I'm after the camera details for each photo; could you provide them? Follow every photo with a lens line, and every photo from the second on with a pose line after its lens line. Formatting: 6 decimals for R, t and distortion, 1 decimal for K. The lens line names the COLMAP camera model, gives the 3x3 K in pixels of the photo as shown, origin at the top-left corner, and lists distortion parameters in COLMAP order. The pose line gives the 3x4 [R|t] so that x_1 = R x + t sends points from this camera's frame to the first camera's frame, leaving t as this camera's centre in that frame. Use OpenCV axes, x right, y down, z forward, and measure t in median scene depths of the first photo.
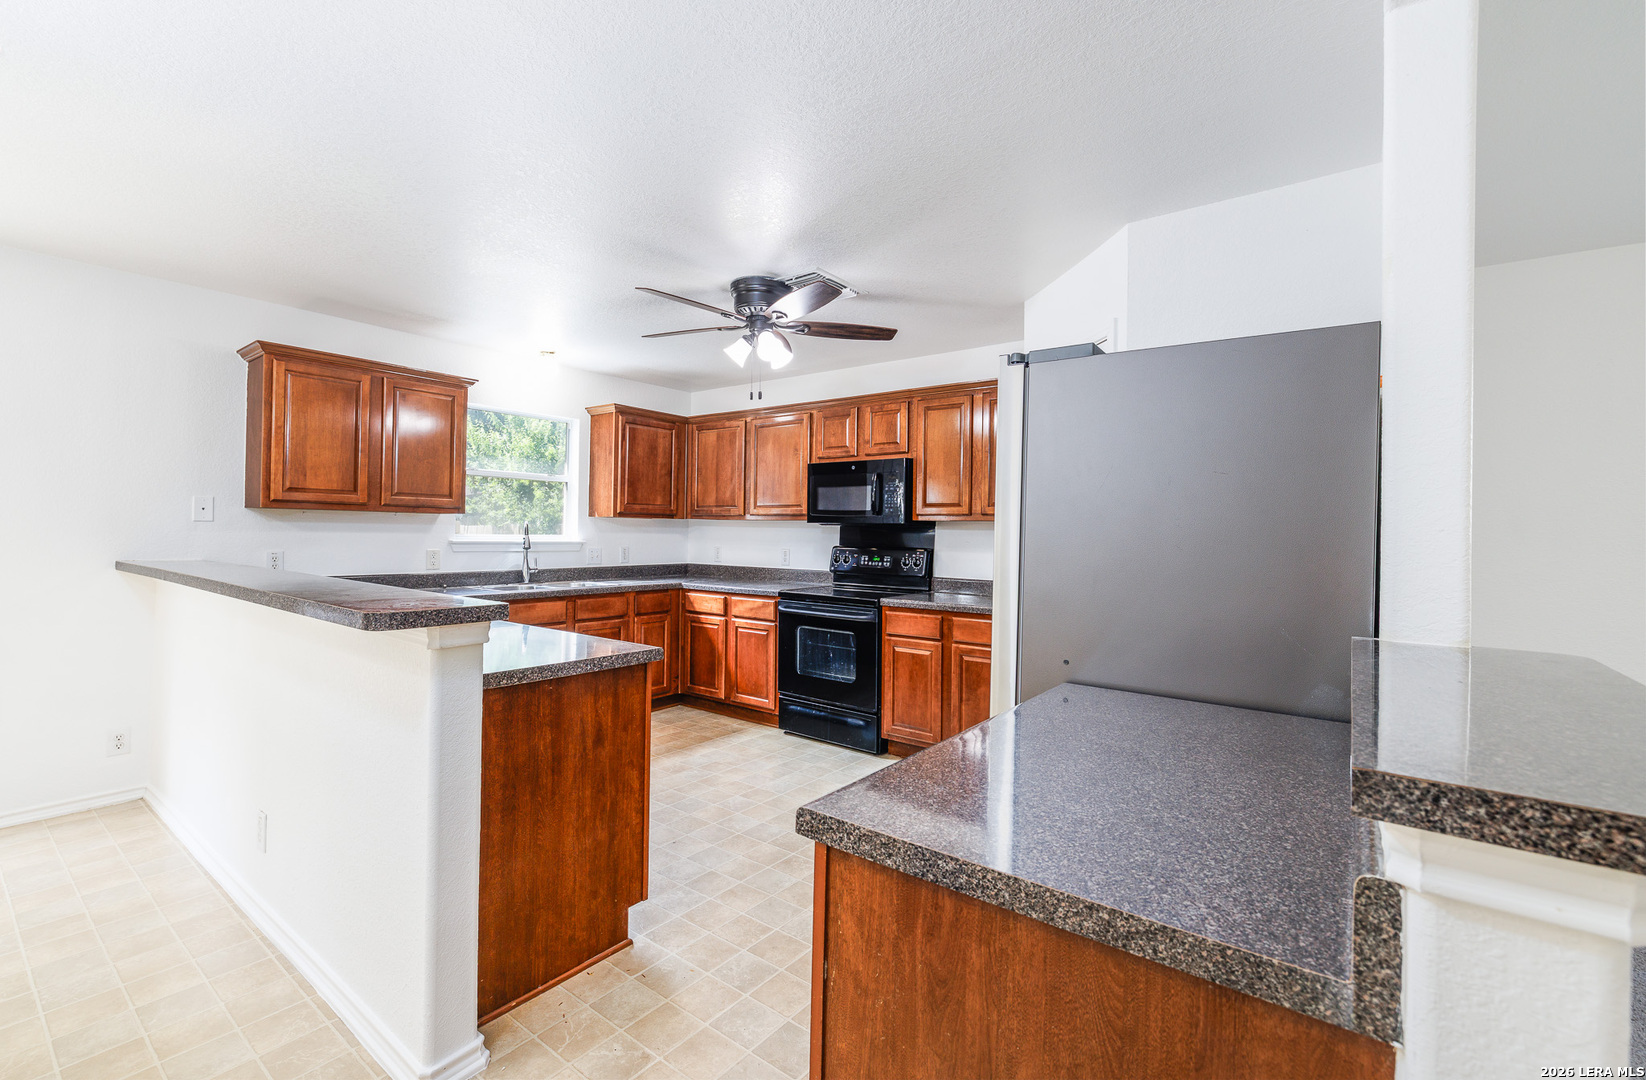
lens RADIAL K [[721.0, 0, 815.0], [0, 721.0, 530.3], [0, 0, 1]] dist [-0.000723, -0.000106]
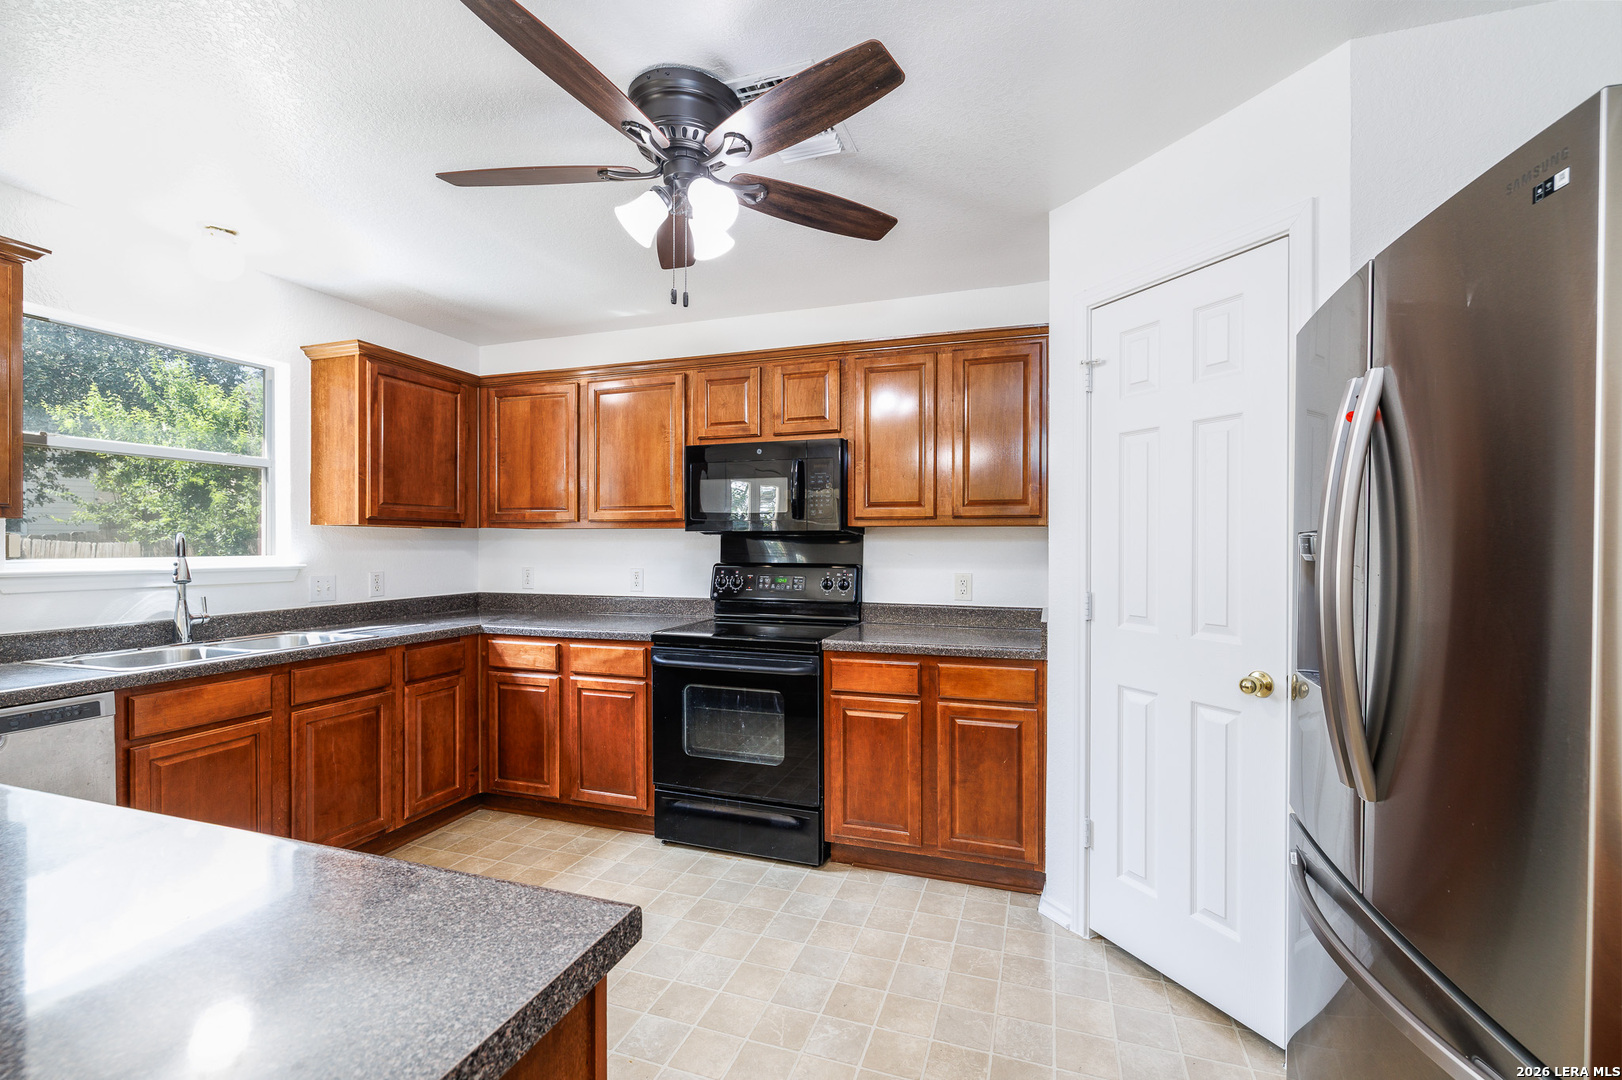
lens RADIAL K [[701.0, 0, 817.6], [0, 701.0, 546.2], [0, 0, 1]] dist [0.000617, -0.000385]
pose [[0.943943, -0.015460, 0.329746, -0.121035], [0.012932, 0.999868, 0.009857, -0.001068], [-0.329855, -0.005040, 0.944018, 0.342504]]
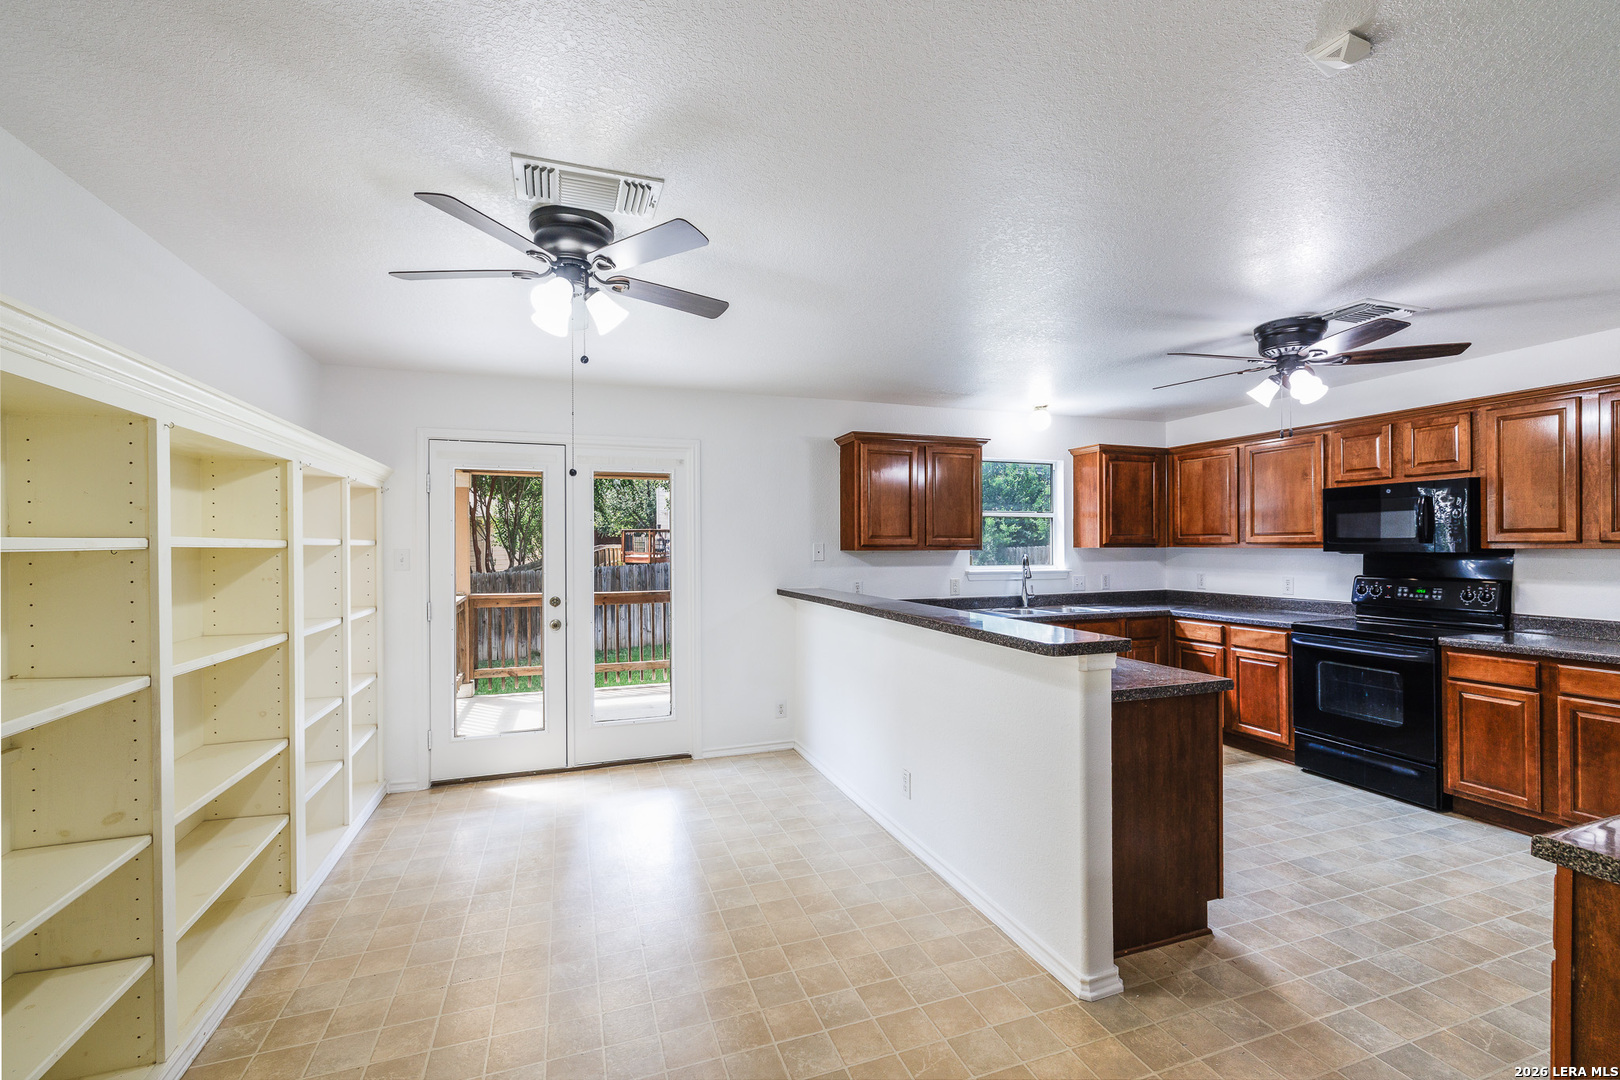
lens RADIAL K [[700.1, 0, 807.5], [0, 700.1, 546.4], [0, 0, 1]] dist [0.000617, -0.000385]
pose [[0.841390, -0.019674, -0.540070, -0.089693], [0.020039, 0.999786, -0.005203, -0.027480], [0.540057, -0.006445, 0.841604, -0.146150]]
